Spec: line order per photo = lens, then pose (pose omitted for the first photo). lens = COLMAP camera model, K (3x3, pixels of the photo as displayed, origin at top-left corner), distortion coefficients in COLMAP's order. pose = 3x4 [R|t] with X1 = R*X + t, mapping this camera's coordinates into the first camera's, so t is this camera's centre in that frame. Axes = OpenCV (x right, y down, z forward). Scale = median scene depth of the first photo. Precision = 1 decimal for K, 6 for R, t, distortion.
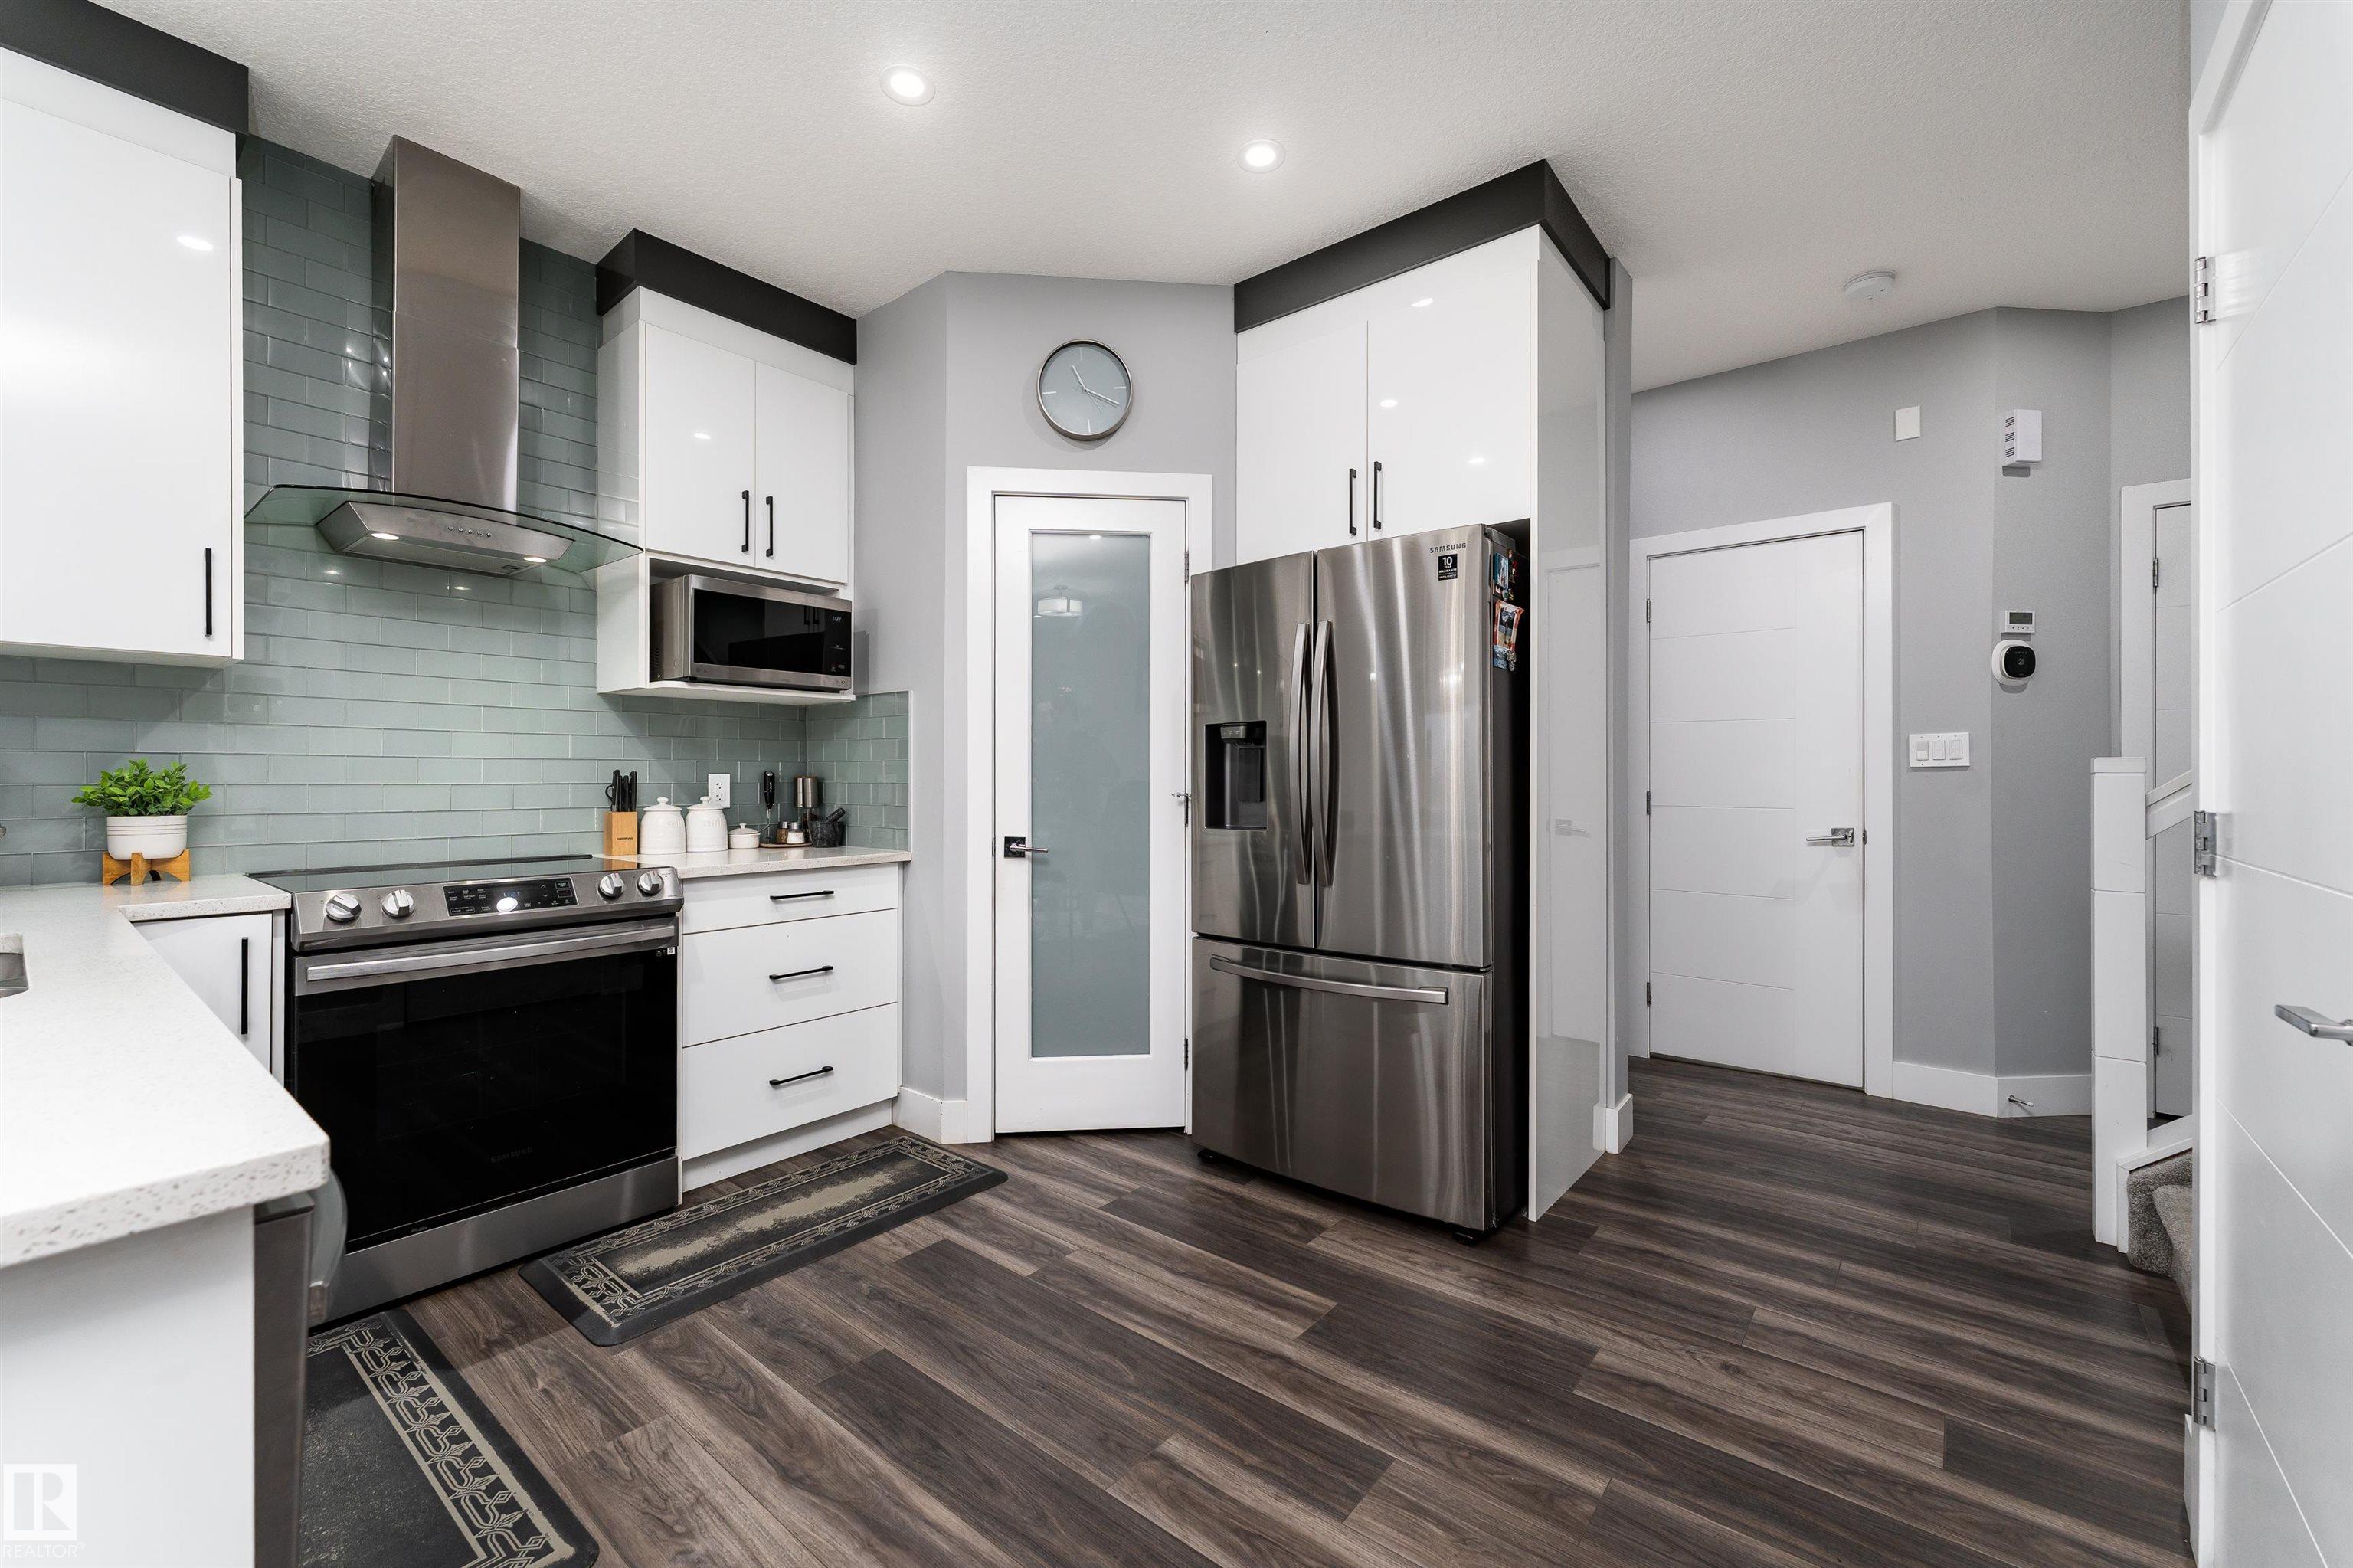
lens RADIAL K [[959.6, 0, 1174.8], [0, 959.6, 774.9], [0, 0, 1]] dist [0.001181, -0.000063]
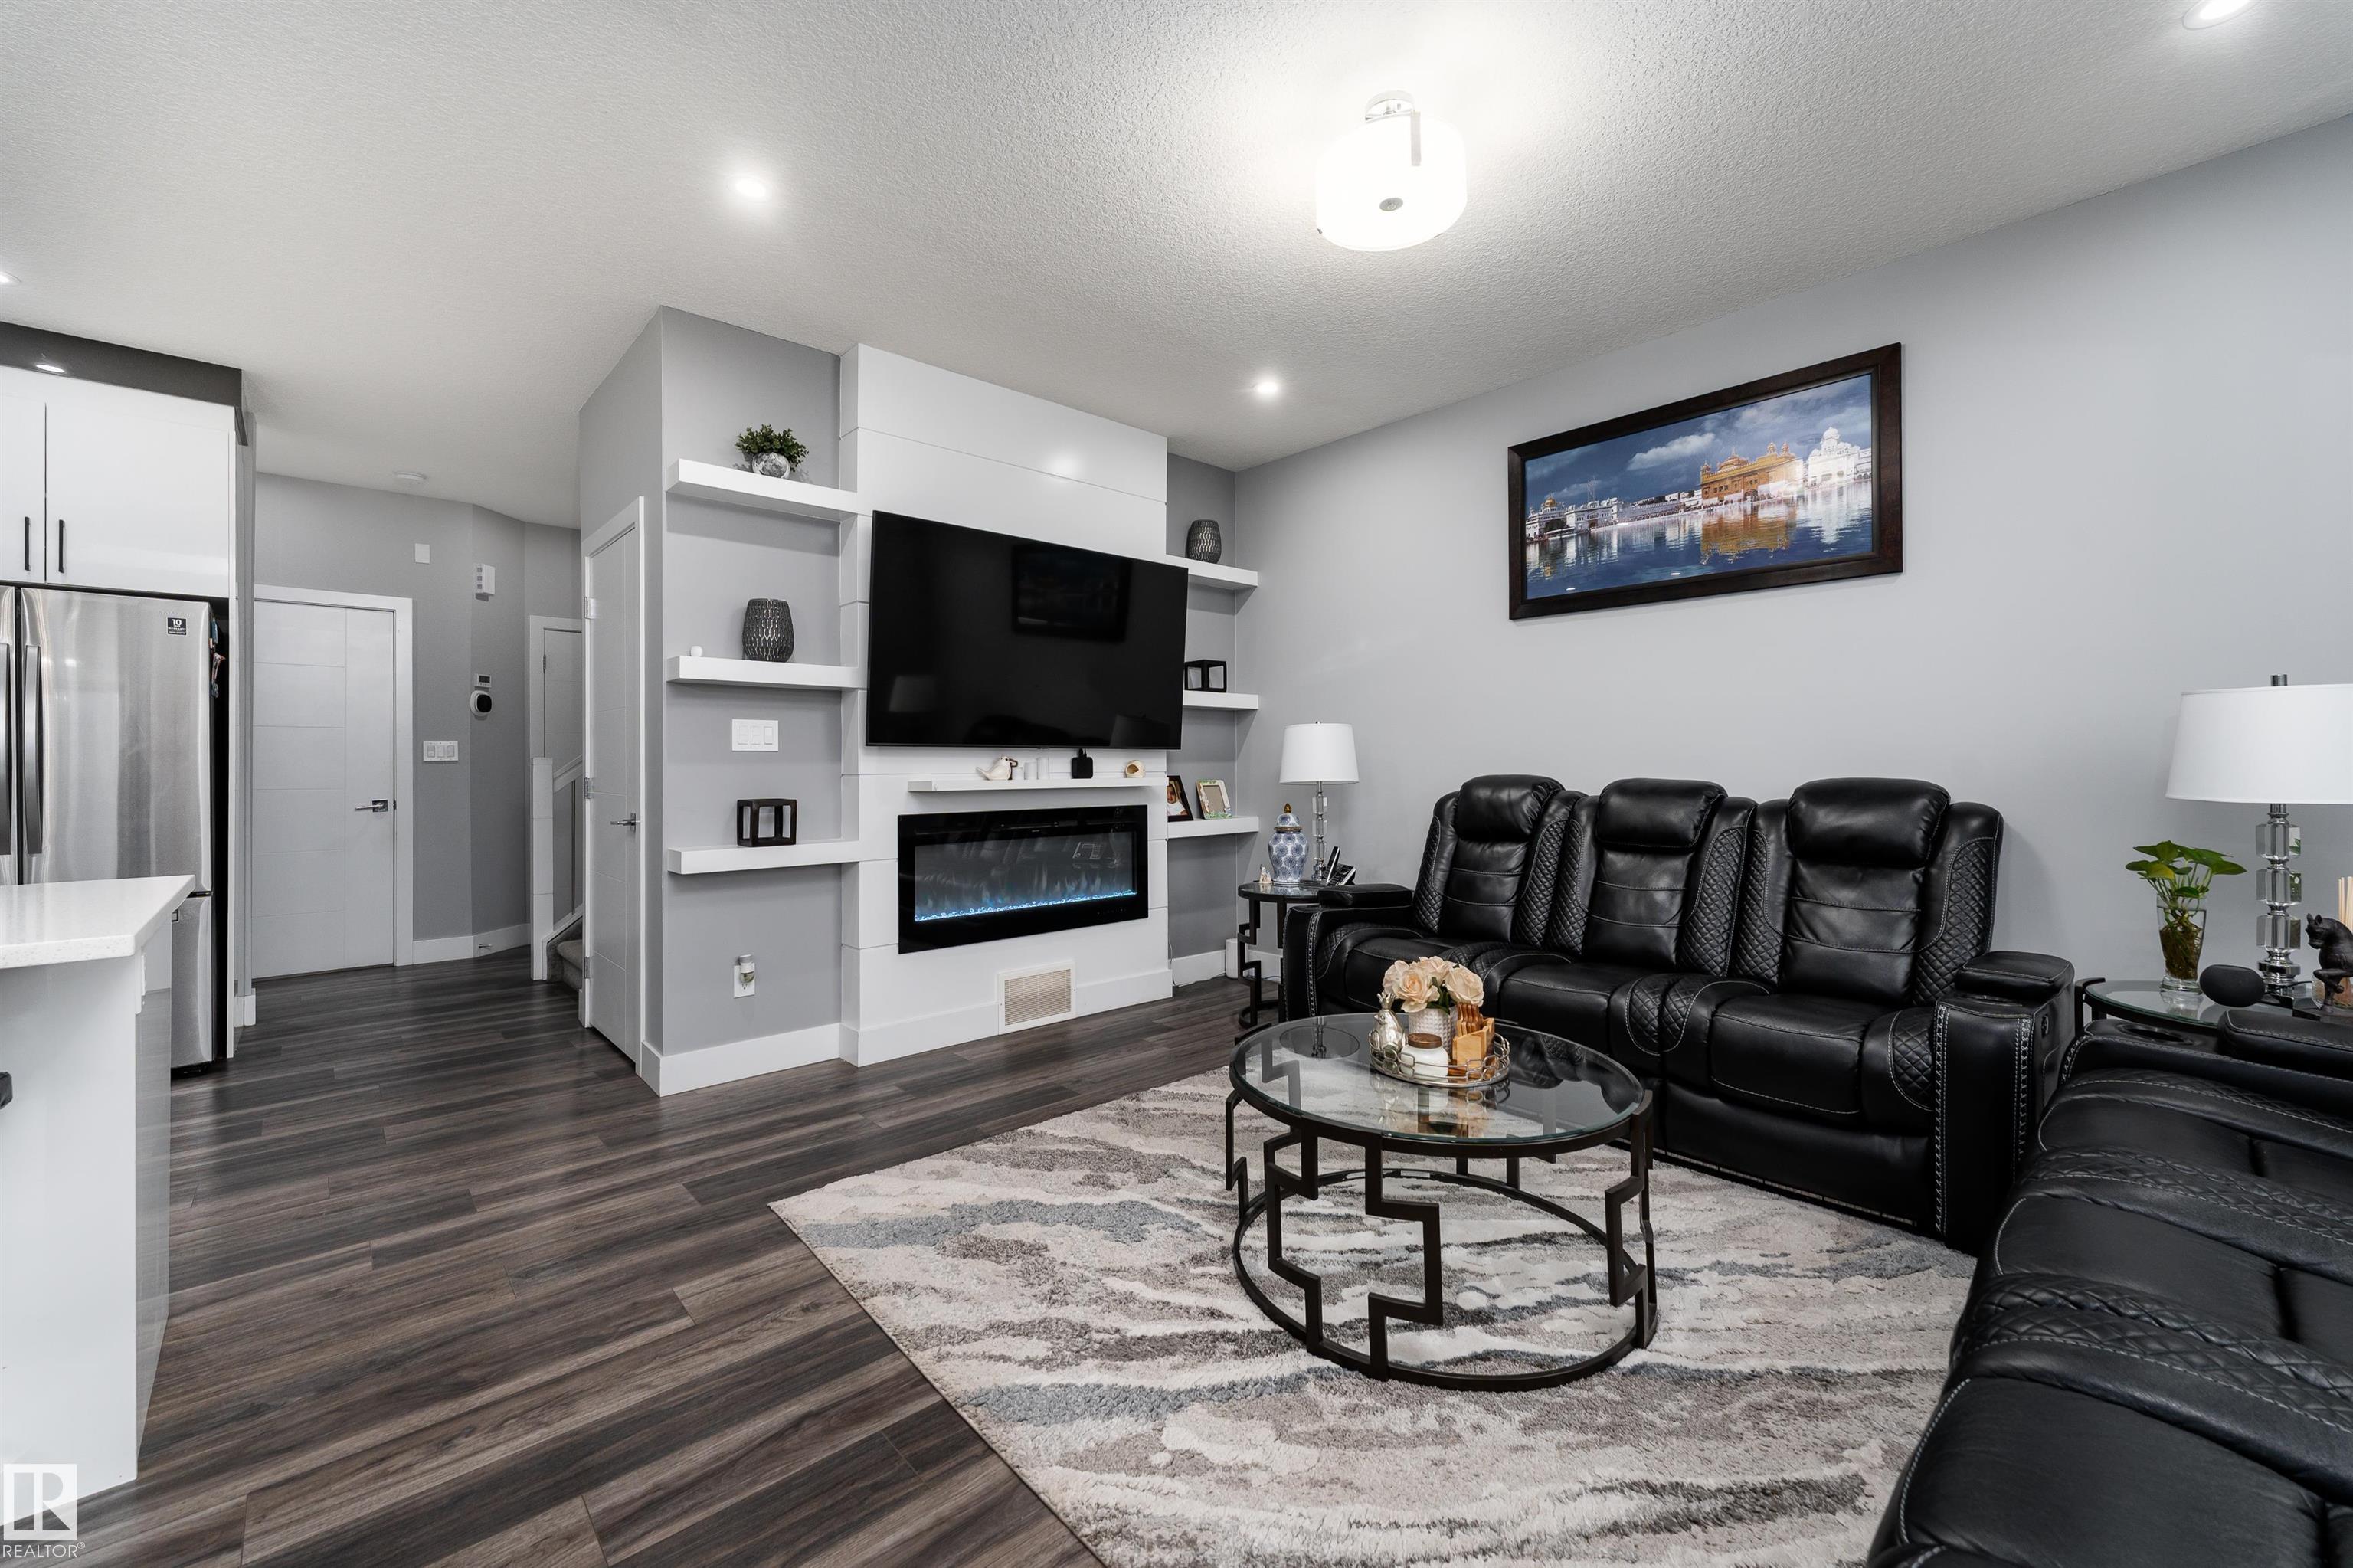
lens RADIAL K [[940.1, 0, 1167.5], [0, 940.1, 761.4], [0, 0, 1]] dist [0.002741, 0.000149]
pose [[0.147630, 0.003771, 0.989035, -0.717762], [0.001883, 0.999990, -0.004093, 0.001211], [-0.989041, 0.002467, 0.147622, -0.560223]]
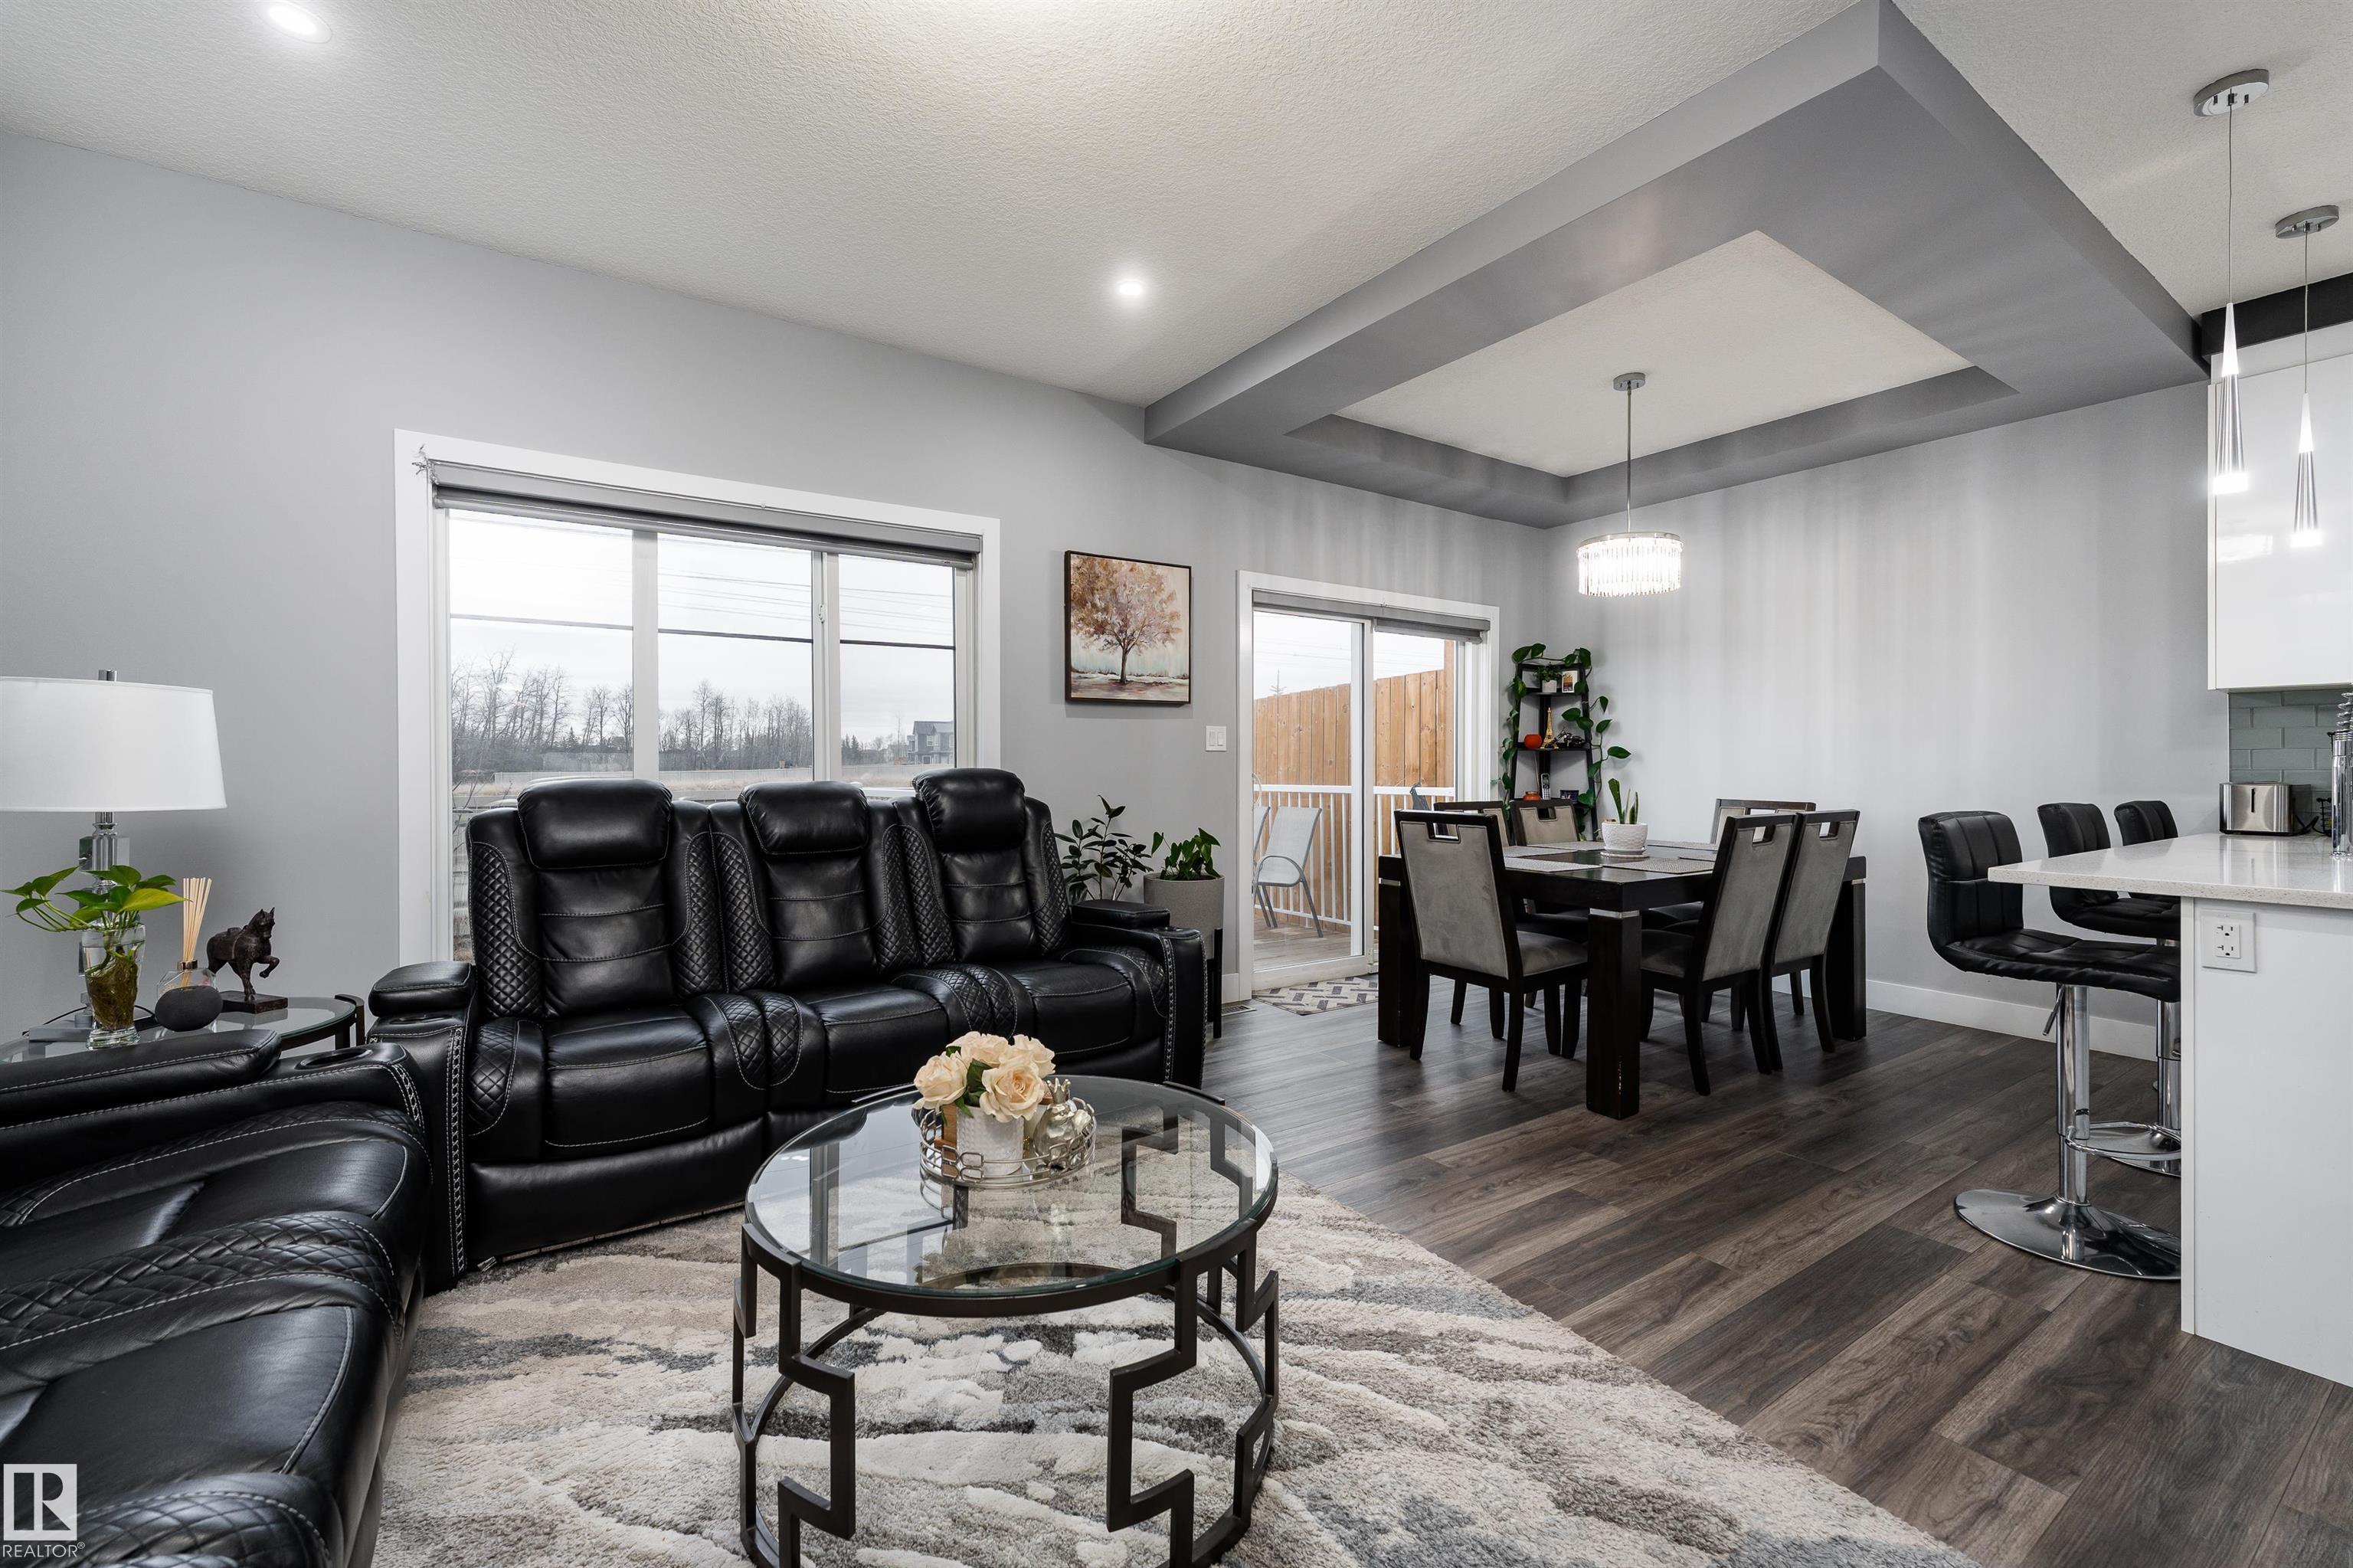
lens RADIAL K [[960.3, 0, 1158.1], [0, 960.3, 766.1], [0, 0, 1]] dist [0.000935, -0.000056]
pose [[-0.294487, 0.002874, -0.955651, 0.479458], [0.001135, 0.999996, 0.002658, -0.001032], [0.955655, -0.000302, -0.294489, -0.413222]]
